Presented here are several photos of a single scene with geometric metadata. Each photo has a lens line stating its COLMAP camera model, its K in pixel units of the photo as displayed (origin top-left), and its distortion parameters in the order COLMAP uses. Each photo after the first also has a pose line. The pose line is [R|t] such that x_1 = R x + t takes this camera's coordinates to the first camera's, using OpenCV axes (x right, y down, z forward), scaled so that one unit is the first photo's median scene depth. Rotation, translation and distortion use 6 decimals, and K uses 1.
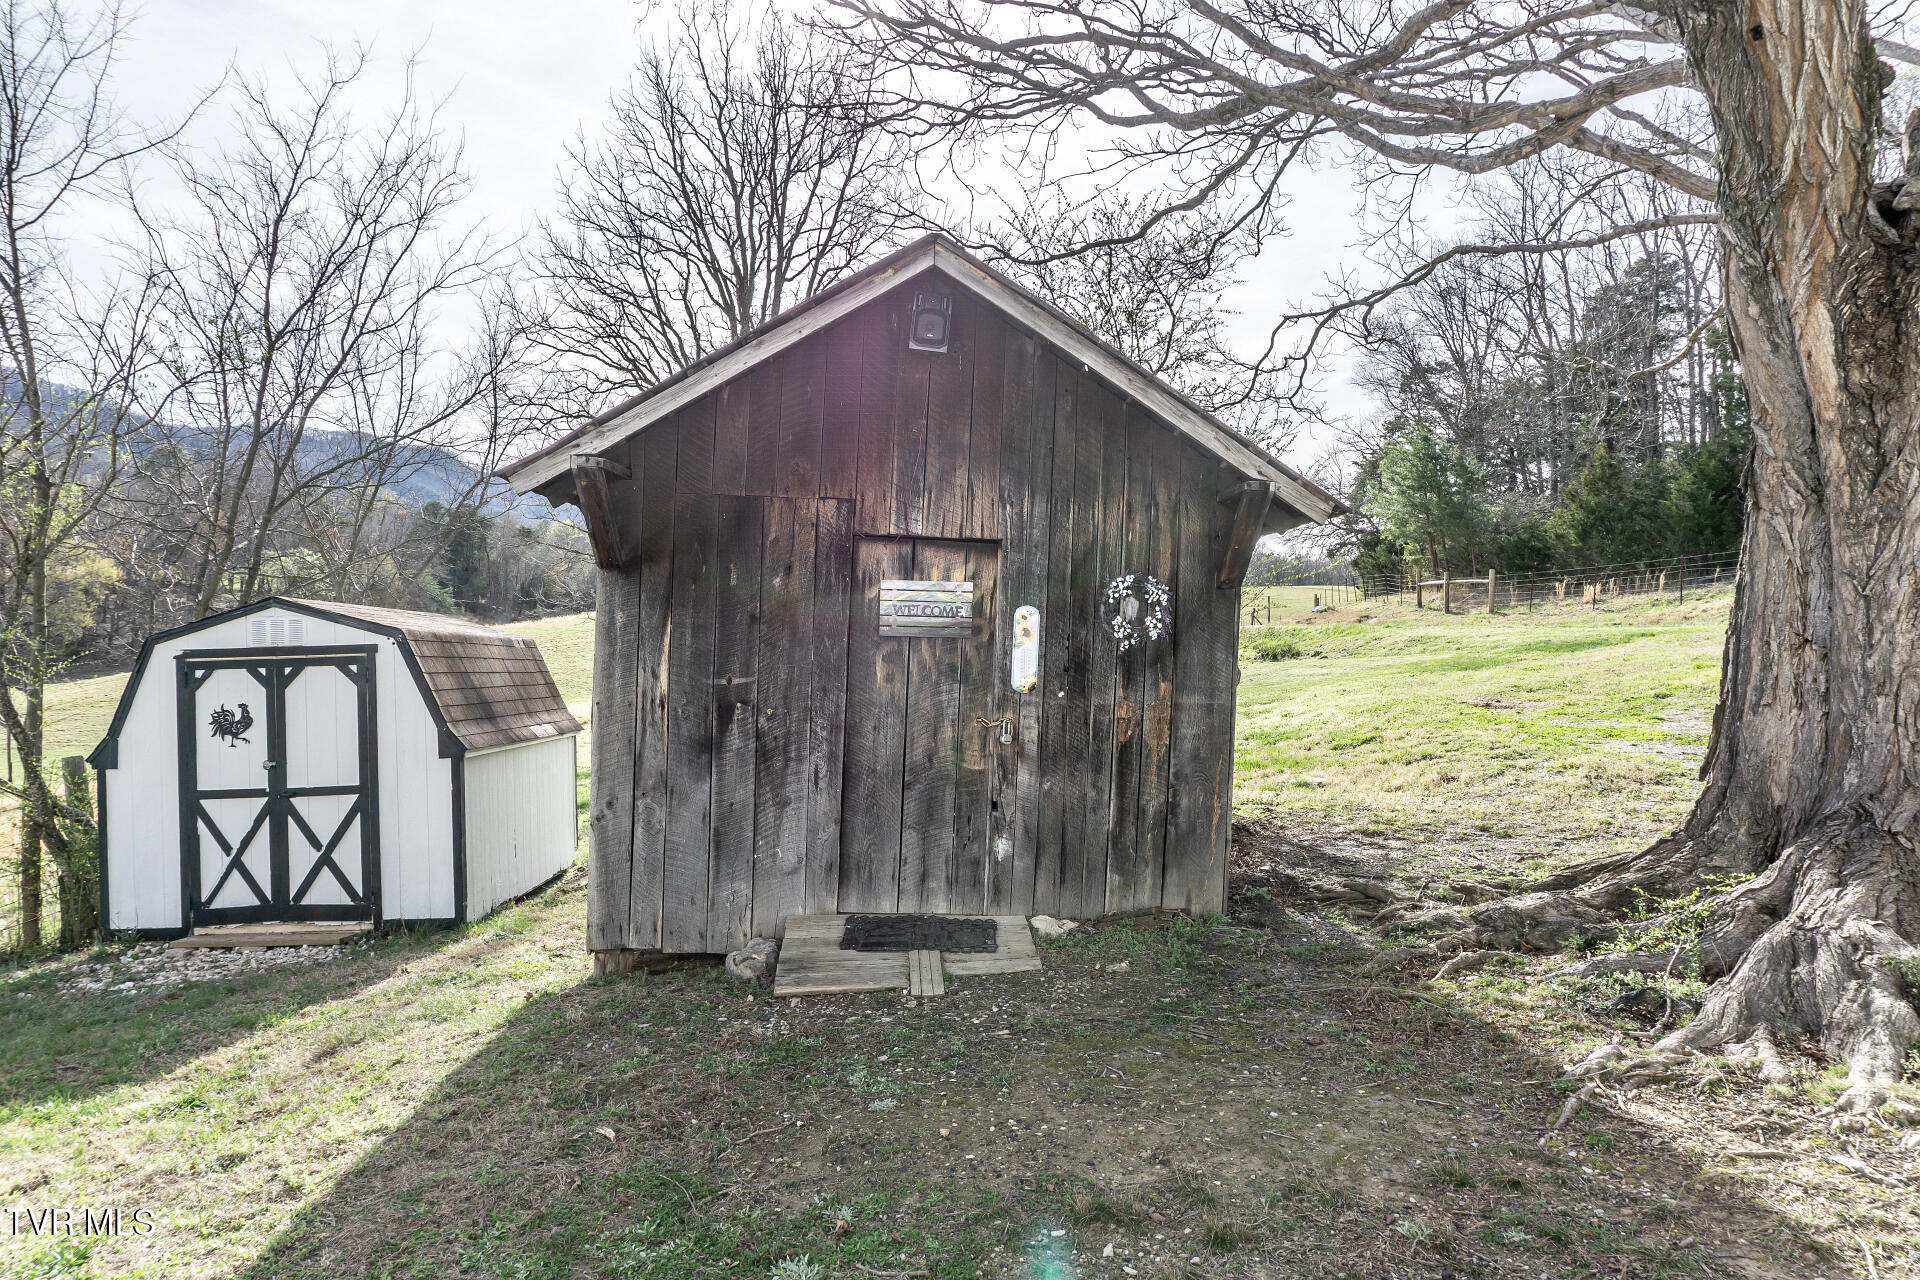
lens RADIAL K [[1301.4, 0, 960.0], [0, 1301.4, 640.0], [0, 0, 1]] dist [-0.006953, -0.004231]
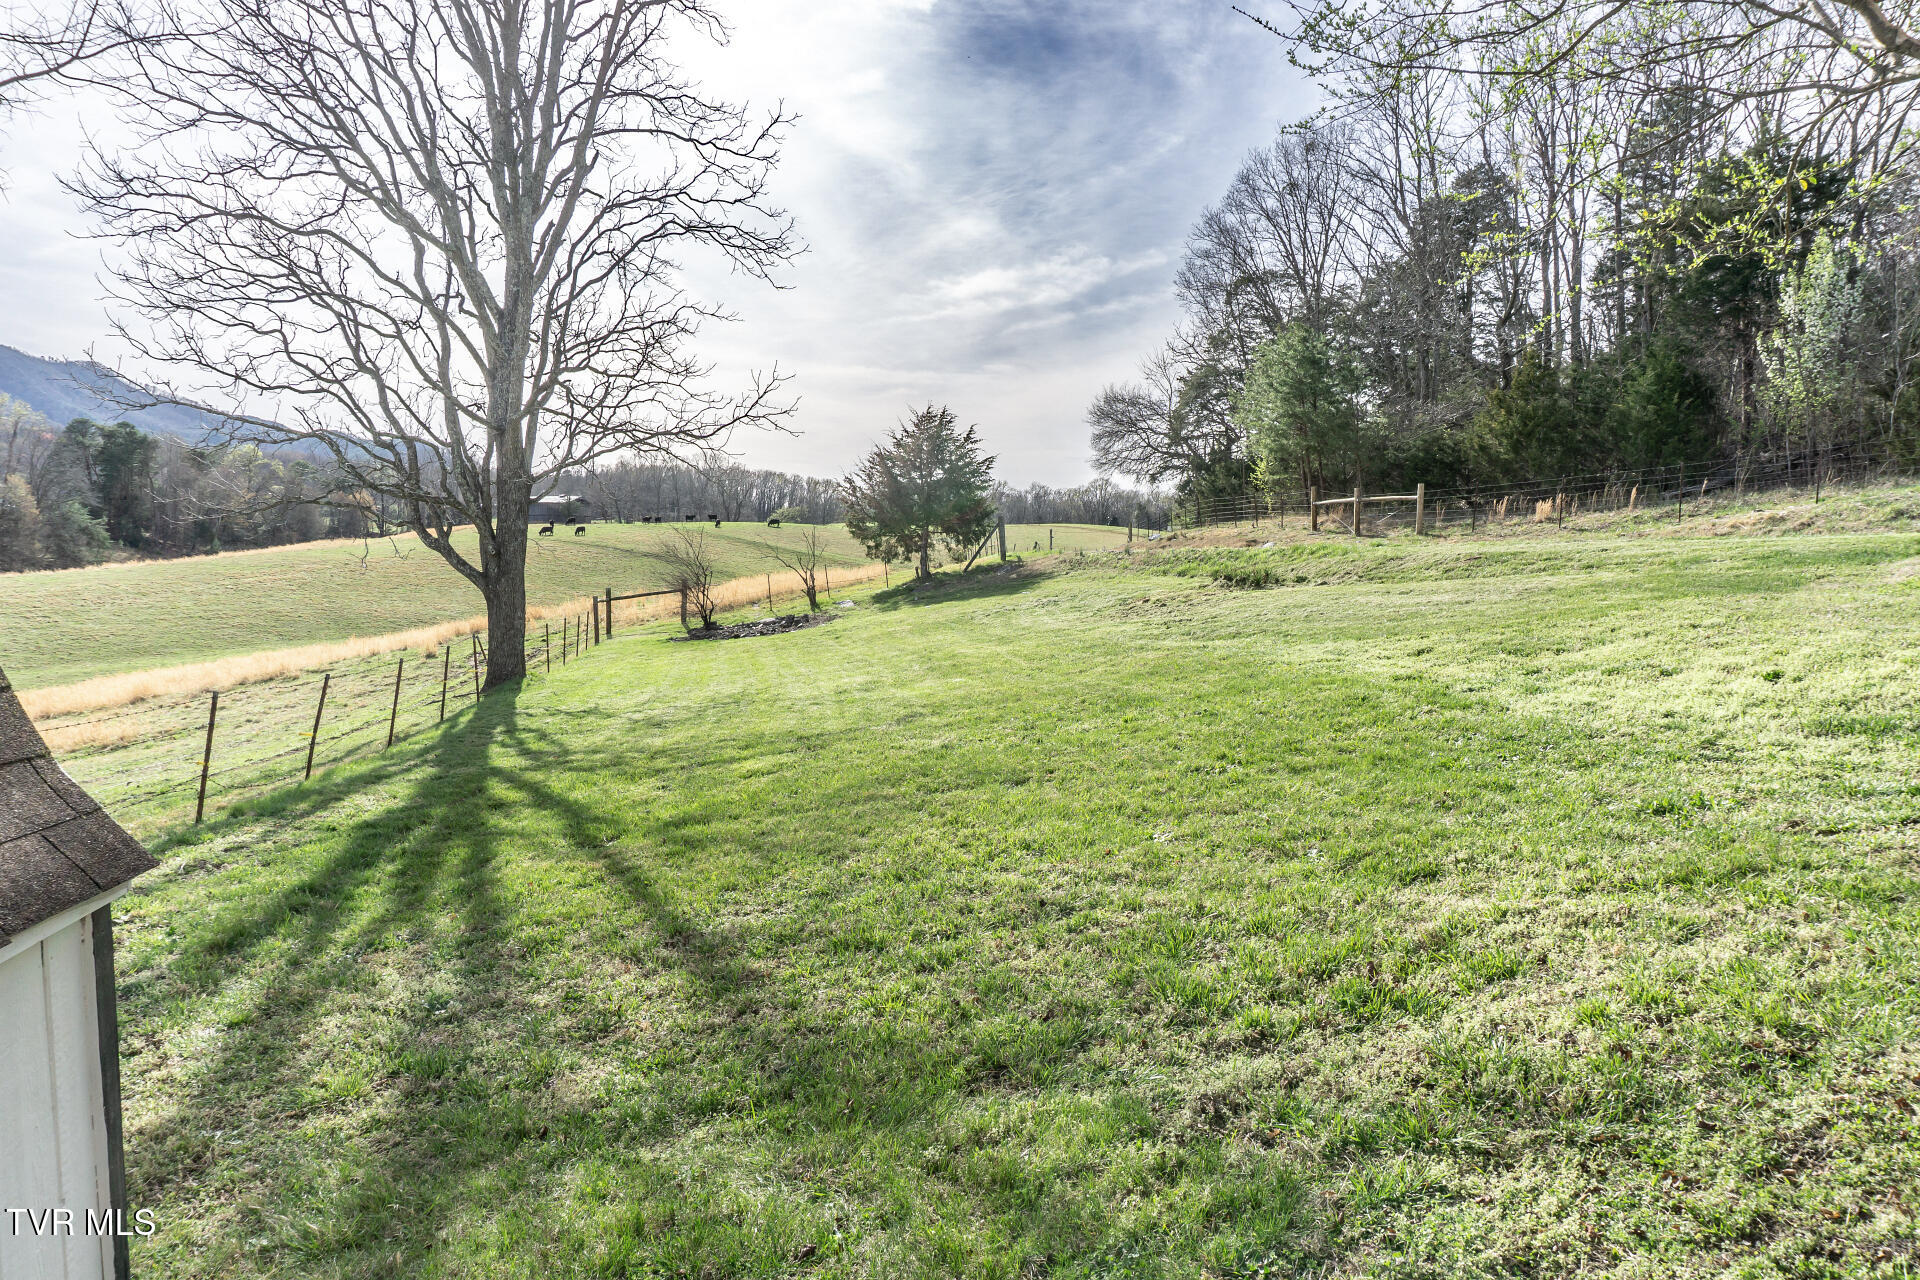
lens RADIAL K [[1301.4, 0, 960.0], [0, 1301.4, 640.0], [0, 0, 1]] dist [-0.006953, -0.004231]
pose [[0.979221, -0.009760, 0.202560, -0.057115], [0.000363, 0.998924, 0.046378, 0.007939], [-0.202794, -0.045341, 0.978171, 0.214448]]
